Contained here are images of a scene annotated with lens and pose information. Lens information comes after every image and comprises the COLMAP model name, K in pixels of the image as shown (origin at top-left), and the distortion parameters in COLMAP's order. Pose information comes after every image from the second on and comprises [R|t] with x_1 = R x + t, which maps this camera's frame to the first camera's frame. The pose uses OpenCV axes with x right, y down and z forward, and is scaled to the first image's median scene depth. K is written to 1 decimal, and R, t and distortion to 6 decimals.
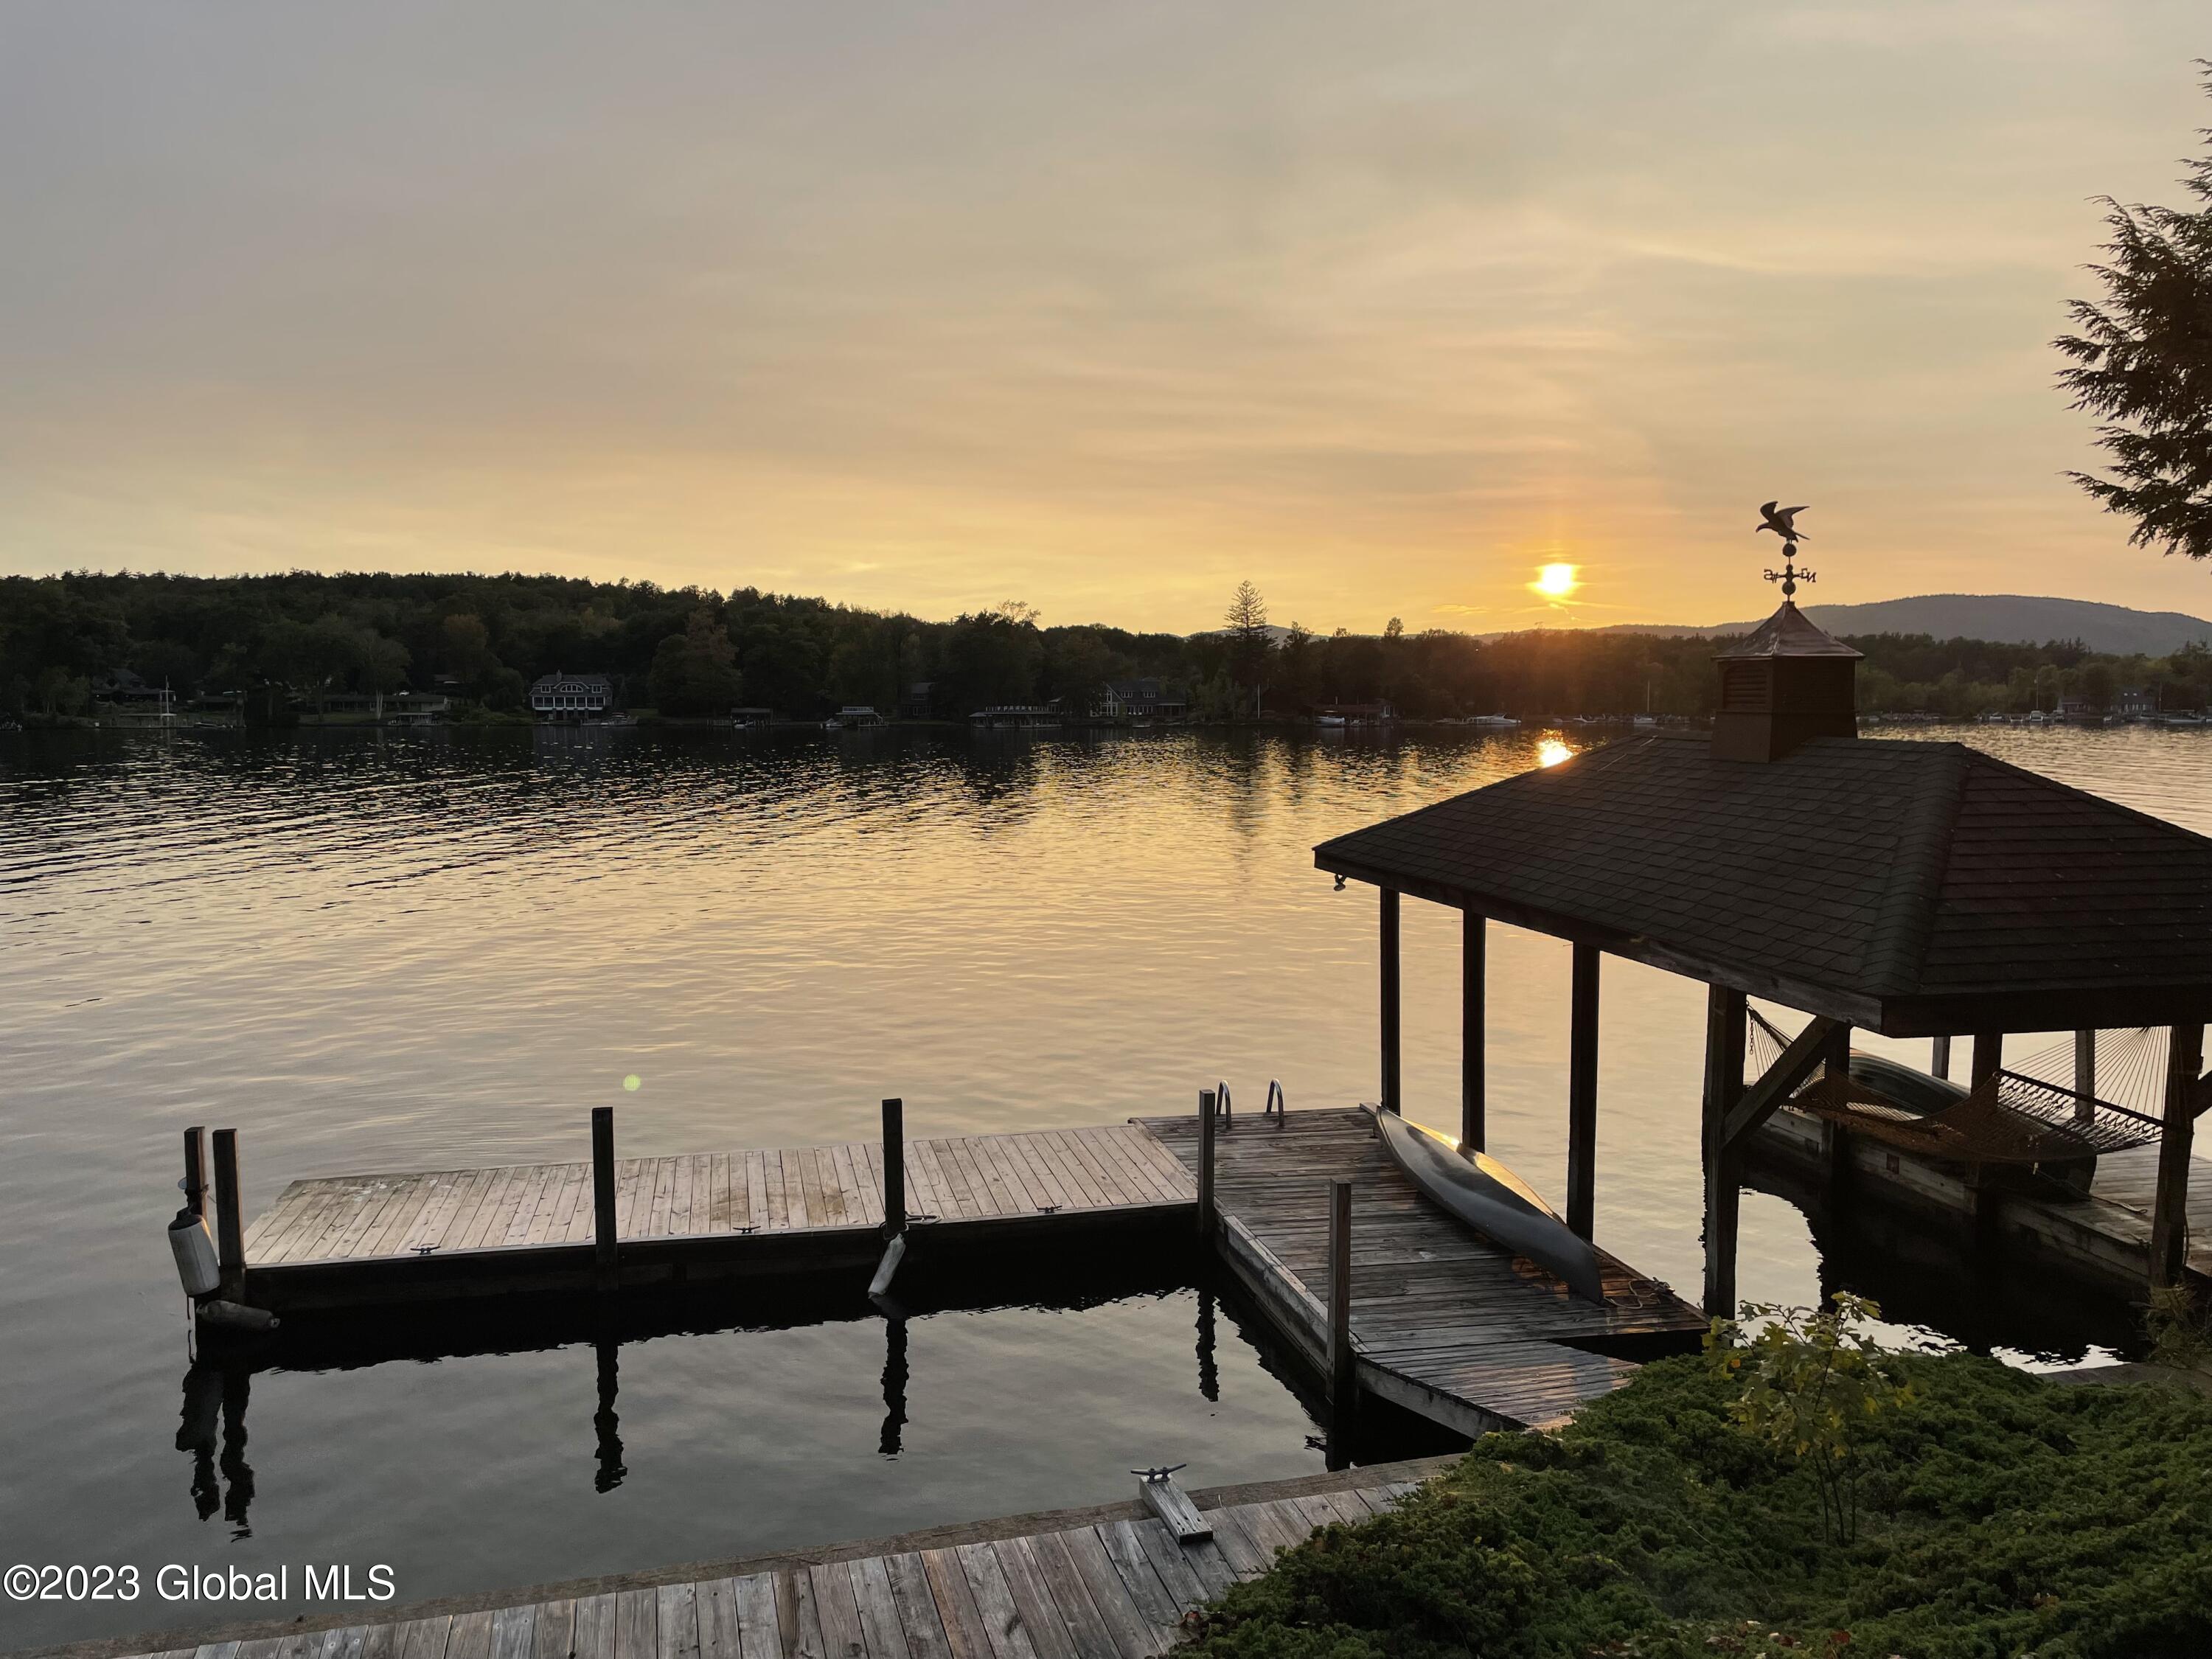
lens RADIAL K [[1674.1, 0, 1100.7], [0, 1674.1, 816.1], [0, 0, 1]] dist [0.100699, -0.145461]
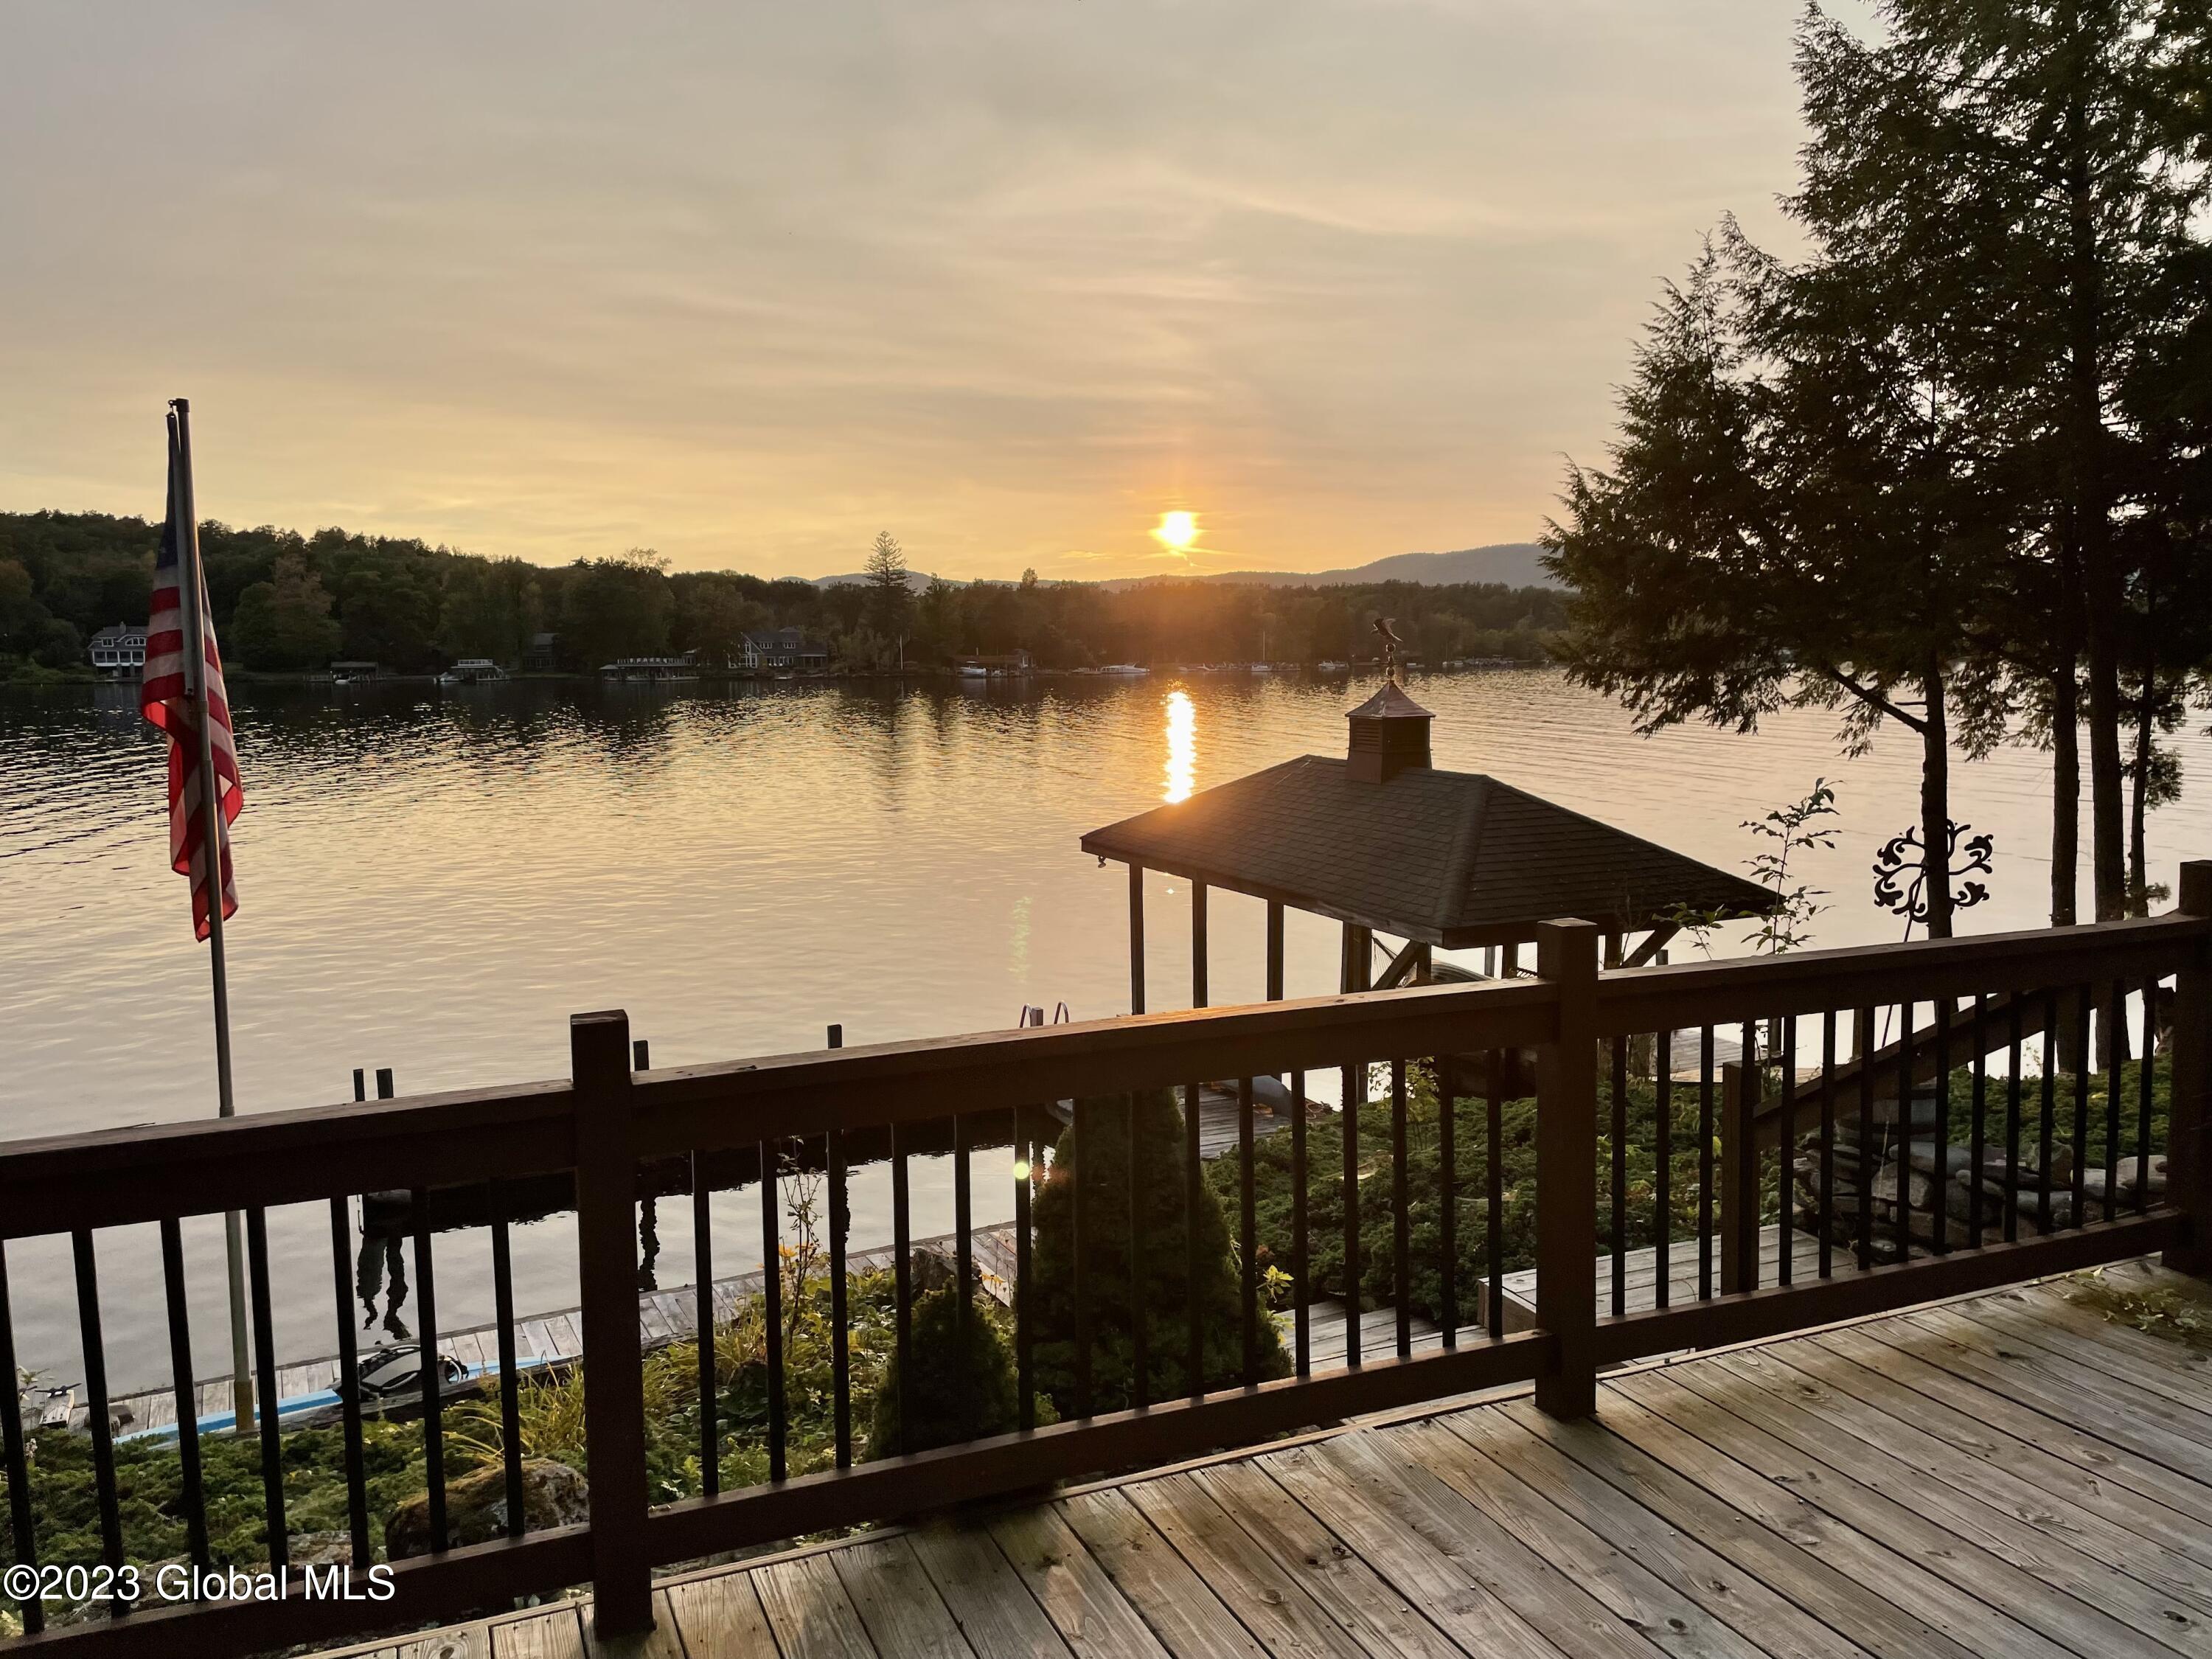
lens RADIAL K [[1703.5, 0, 1106.0], [0, 1703.5, 829.5], [0, 0, 1]] dist [0.105407, -0.139902]
pose [[0.975071, -0.031859, 0.219593, -0.200659], [0.022672, 0.998764, 0.044229, -0.060966], [-0.220730, -0.038147, 0.974589, -0.483233]]
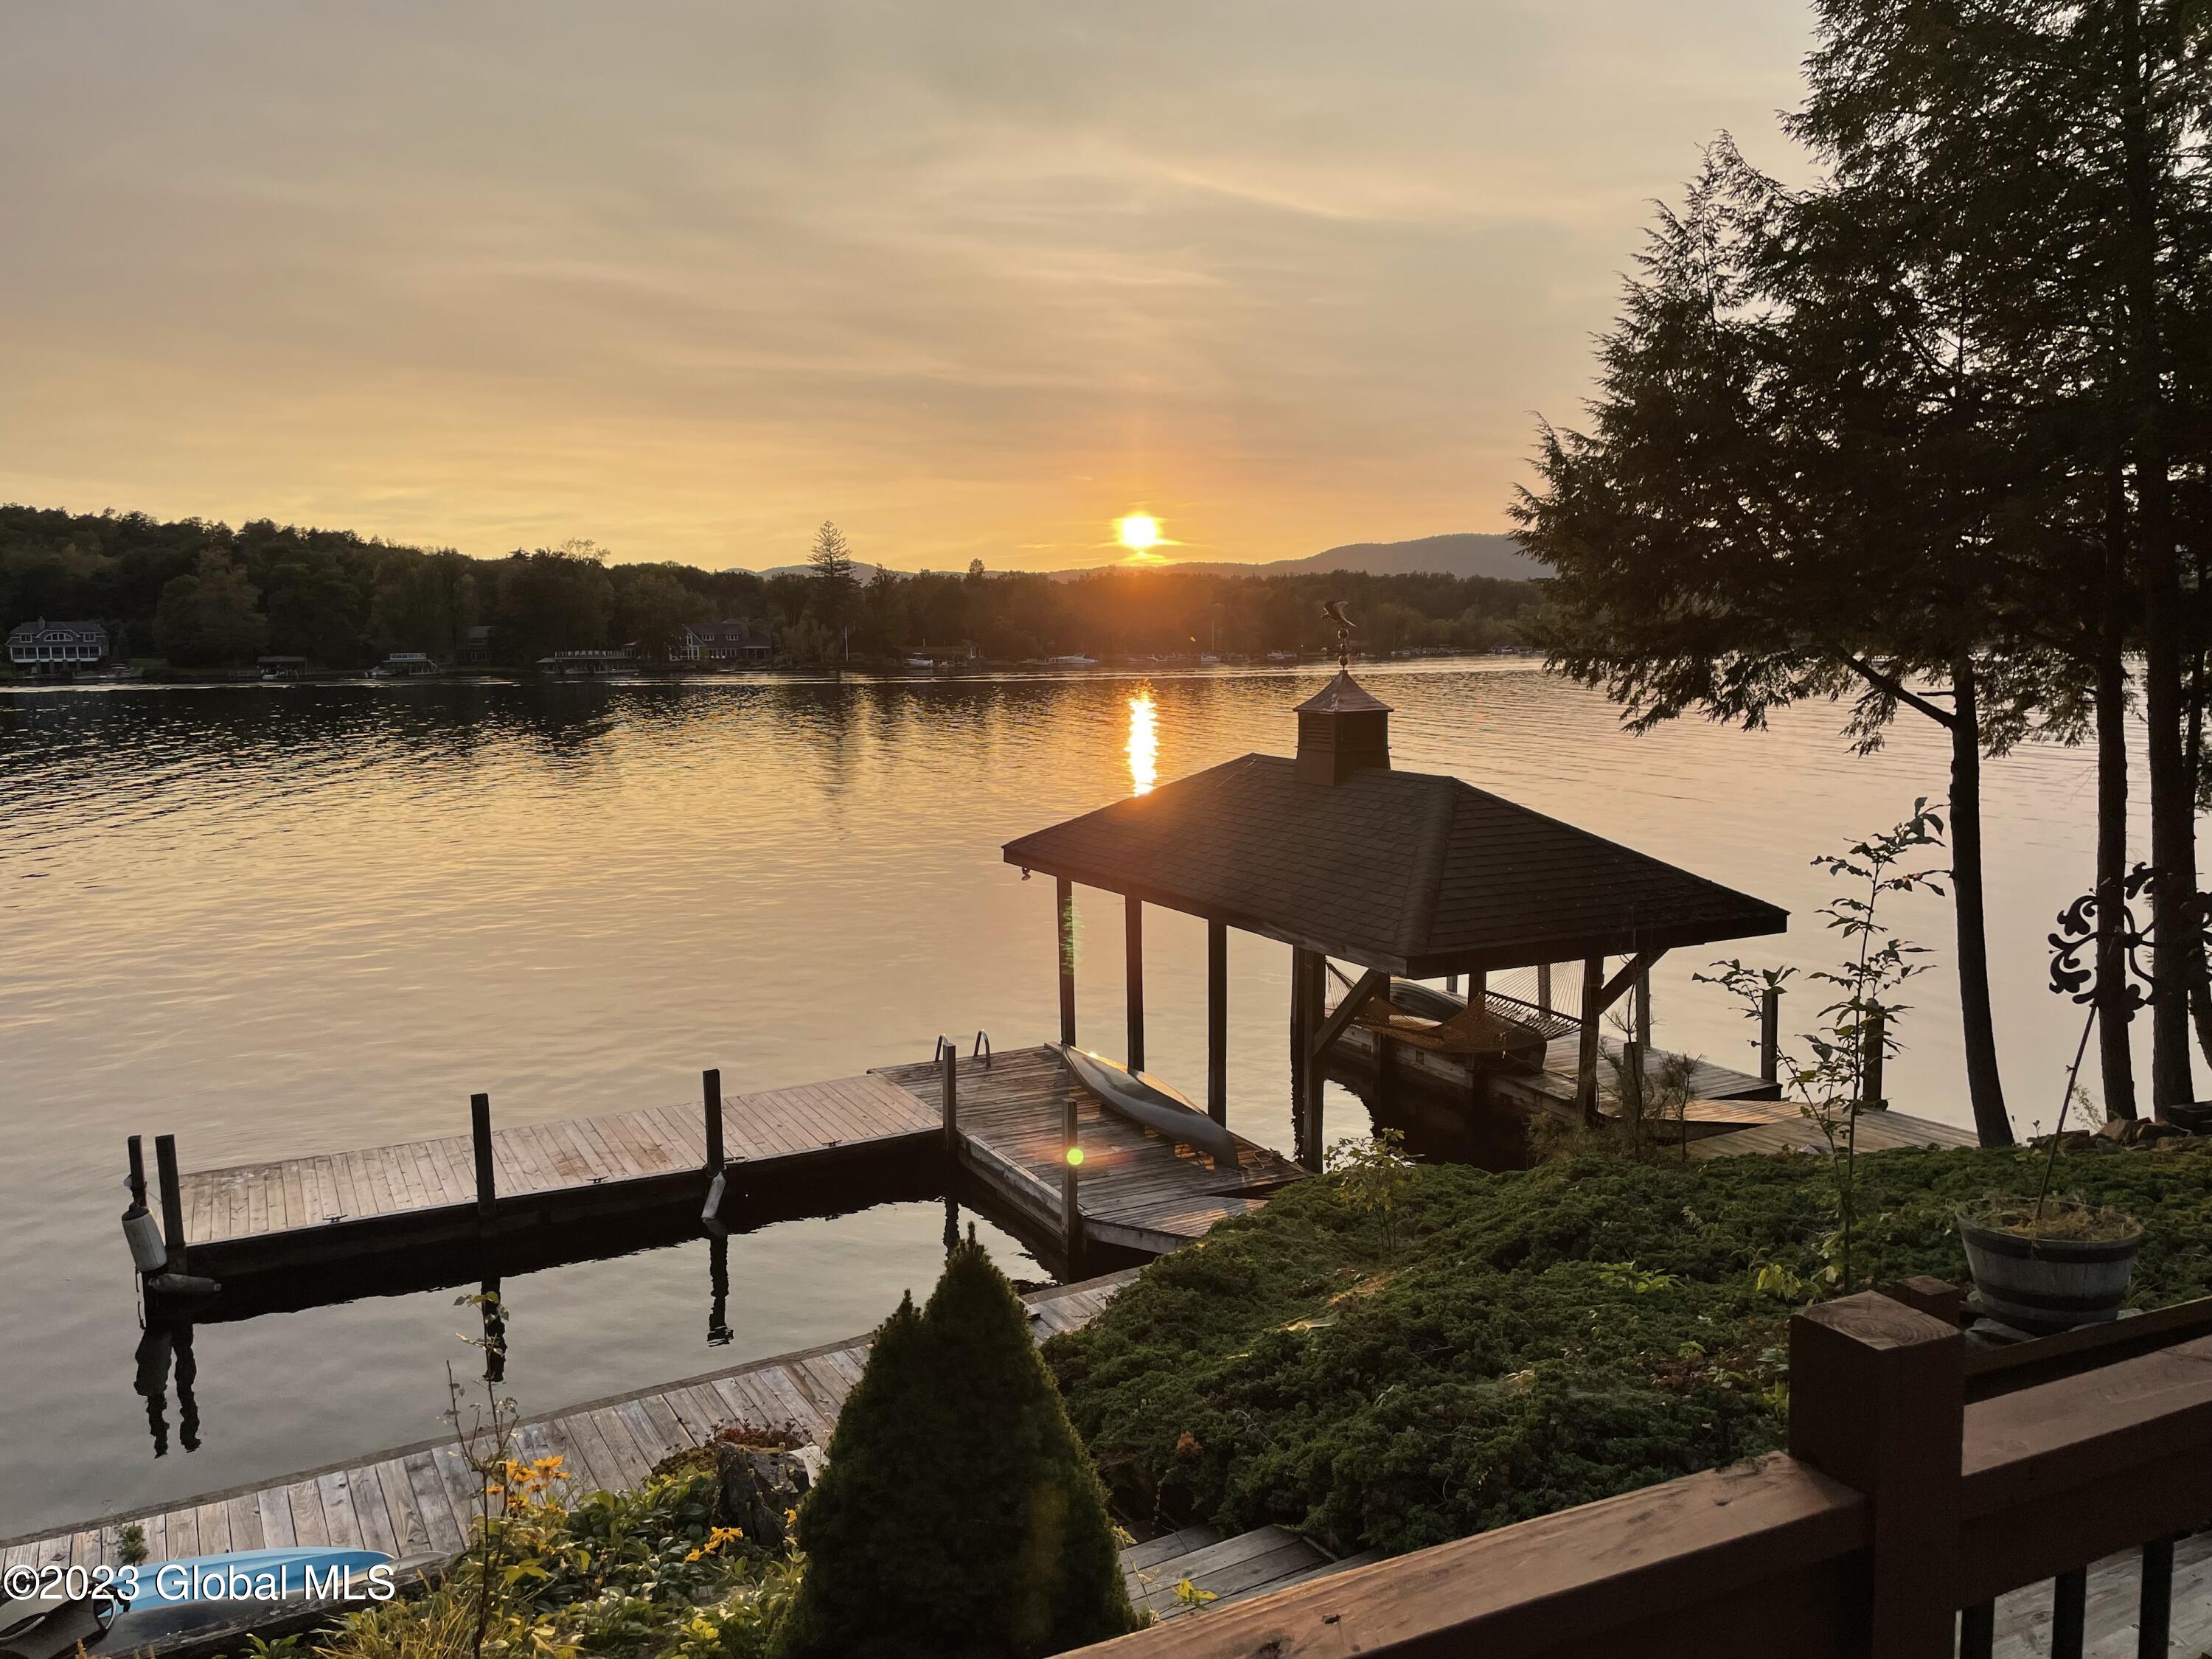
lens RADIAL K [[1694.0, 0, 1116.8], [0, 1694.0, 826.7], [0, 0, 1]] dist [0.101624, -0.135109]
pose [[0.966710, -0.041120, 0.252548, -0.135561], [0.029576, 0.998344, 0.049339, -0.068344], [-0.254159, -0.040227, 0.966326, -0.314586]]
